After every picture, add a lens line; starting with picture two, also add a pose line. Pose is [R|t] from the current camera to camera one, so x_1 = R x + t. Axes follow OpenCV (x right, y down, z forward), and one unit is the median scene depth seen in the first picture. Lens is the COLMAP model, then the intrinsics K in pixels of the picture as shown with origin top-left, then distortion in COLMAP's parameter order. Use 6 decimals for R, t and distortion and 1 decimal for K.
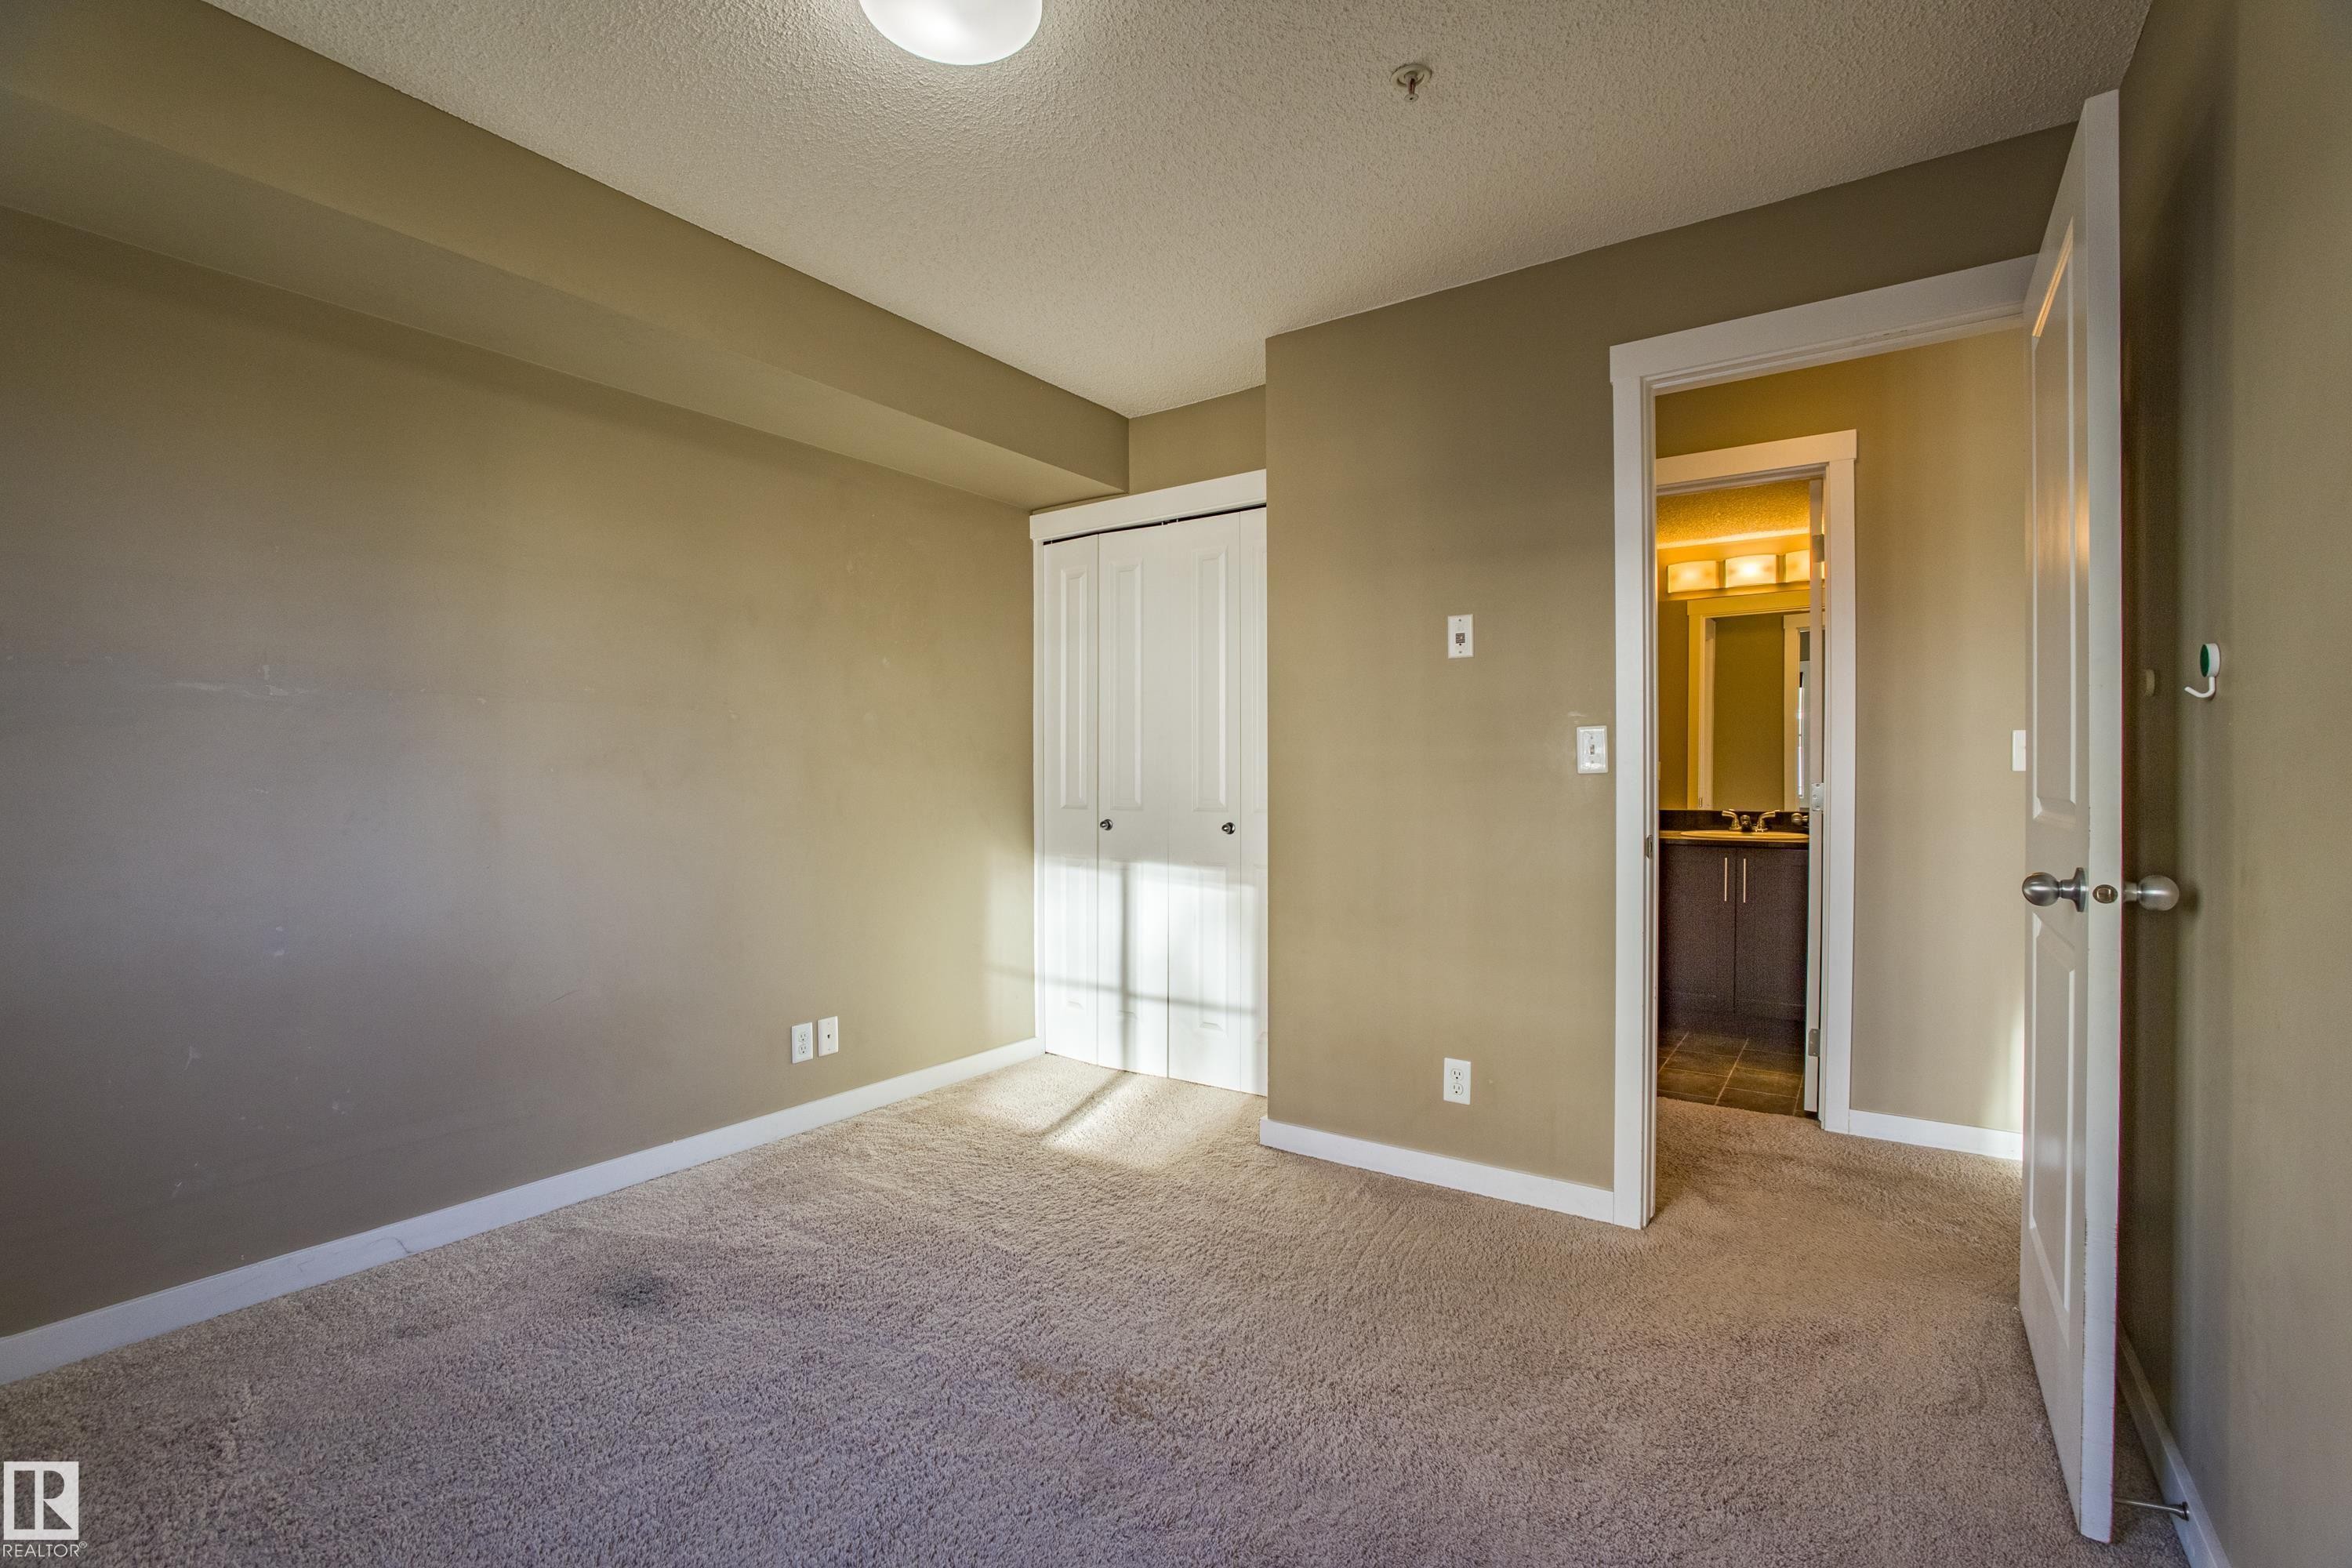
lens RADIAL K [[1039.3, 0, 1176.0], [0, 1039.3, 784.0], [0, 0, 1]] dist [-0.041781, 0.017000]
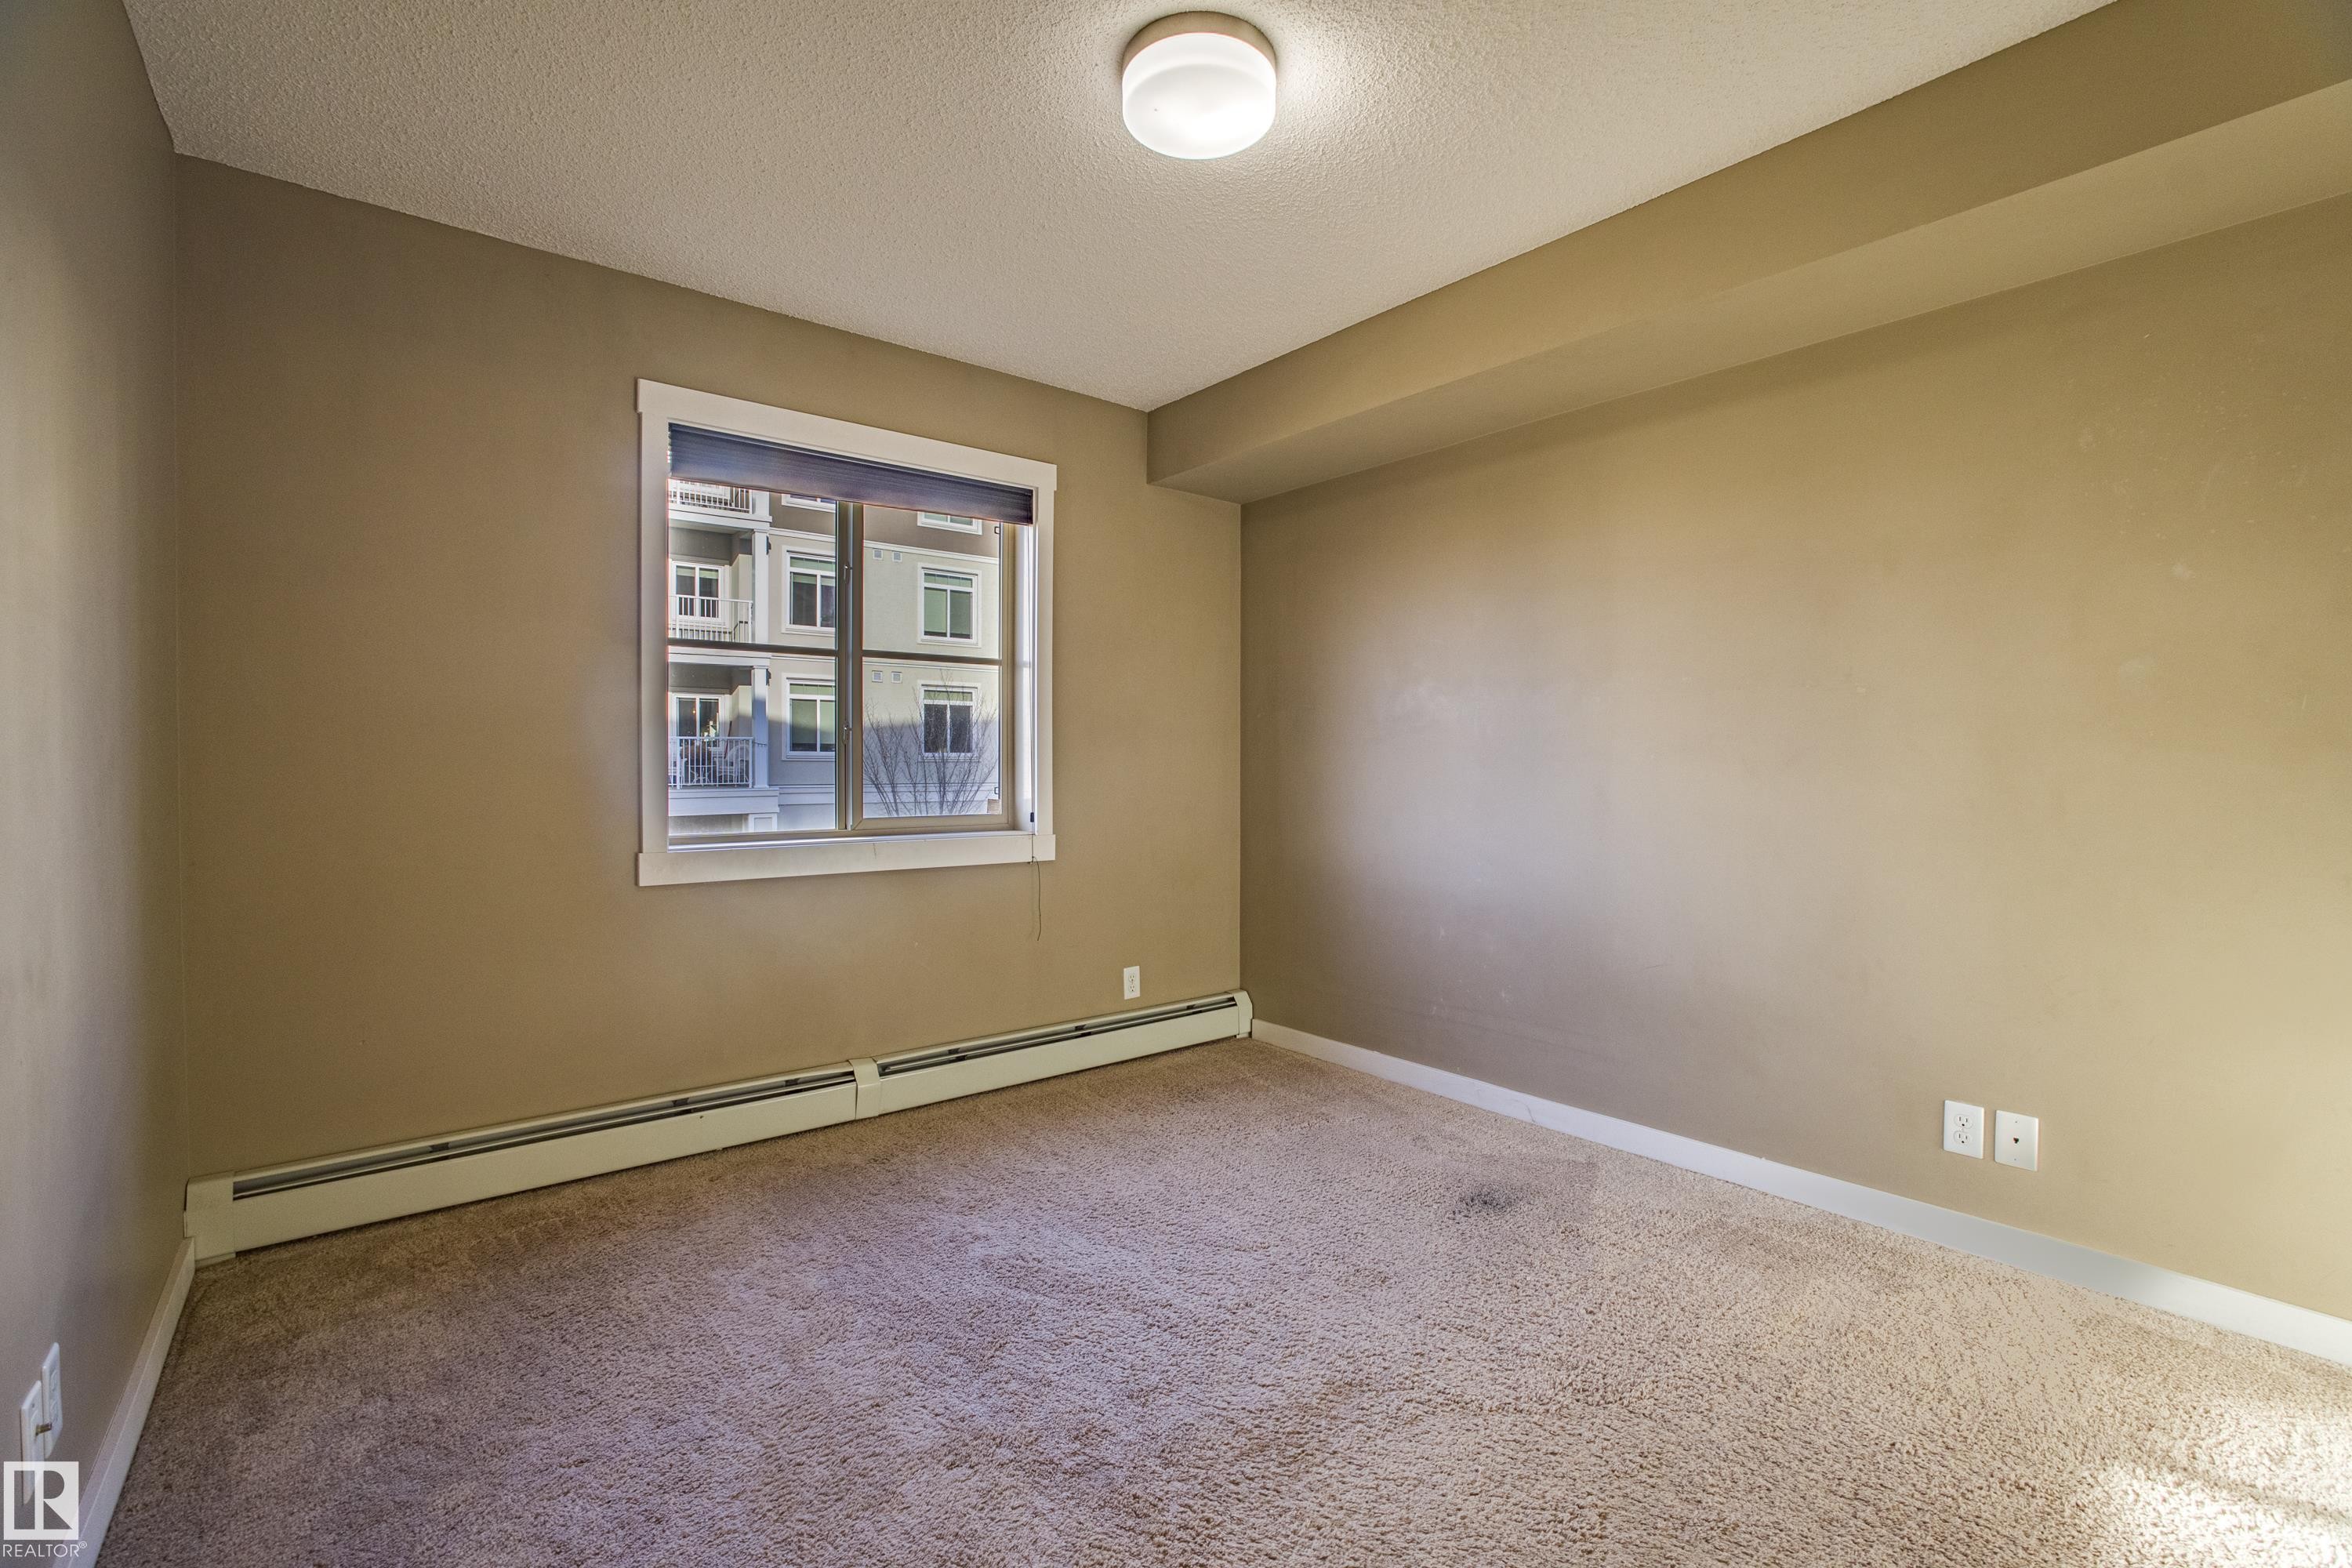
lens RADIAL K [[1039.3, 0, 1176.0], [0, 1039.3, 784.0], [0, 0, 1]] dist [-0.041781, 0.017000]
pose [[-0.265675, 0.024796, -0.963744, 0.568854], [-0.006081, 0.999606, 0.027395, -0.011133], [0.964043, 0.013139, -0.265420, 0.782926]]
